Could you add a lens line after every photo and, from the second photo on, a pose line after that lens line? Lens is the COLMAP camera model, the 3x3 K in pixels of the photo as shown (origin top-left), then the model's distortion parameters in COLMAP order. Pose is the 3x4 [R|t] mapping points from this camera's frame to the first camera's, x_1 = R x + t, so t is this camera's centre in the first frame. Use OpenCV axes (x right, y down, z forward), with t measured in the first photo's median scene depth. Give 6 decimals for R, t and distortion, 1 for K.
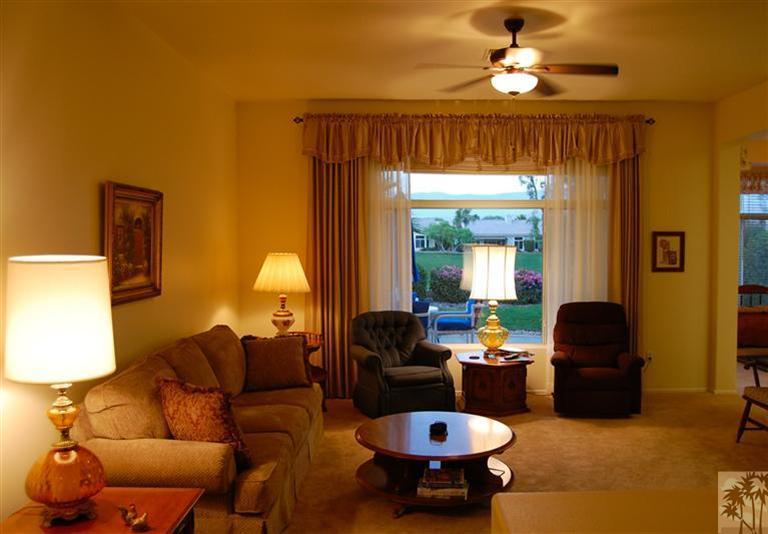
lens RADIAL K [[740.8, 0, 384.0], [0, 740.8, 267.0], [0, 0, 1]] dist [-0.079603, -0.001042]
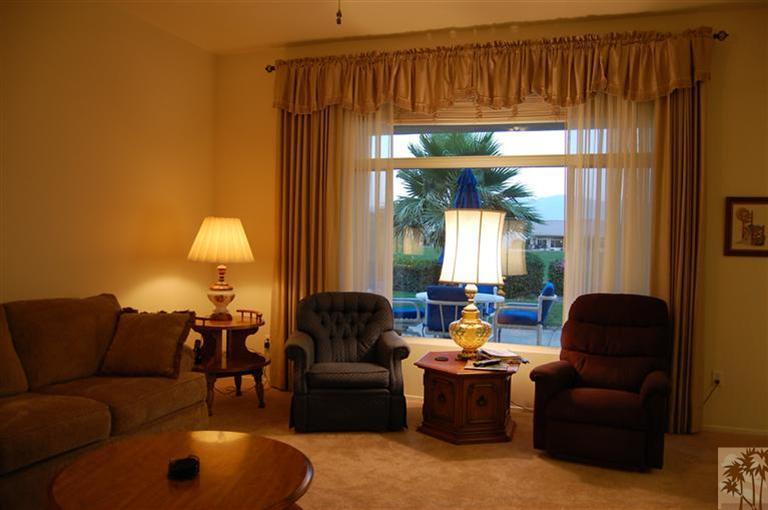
lens RADIAL K [[614.3, 0, 384.0], [0, 614.3, 255.0], [0, 0, 1]] dist [-0.098769, 0.042109]
pose [[0.940277, 0.031306, -0.338968, 0.263787], [-0.037107, 0.999255, -0.010644, 0.024479], [0.338382, 0.022586, 0.940738, 0.377439]]
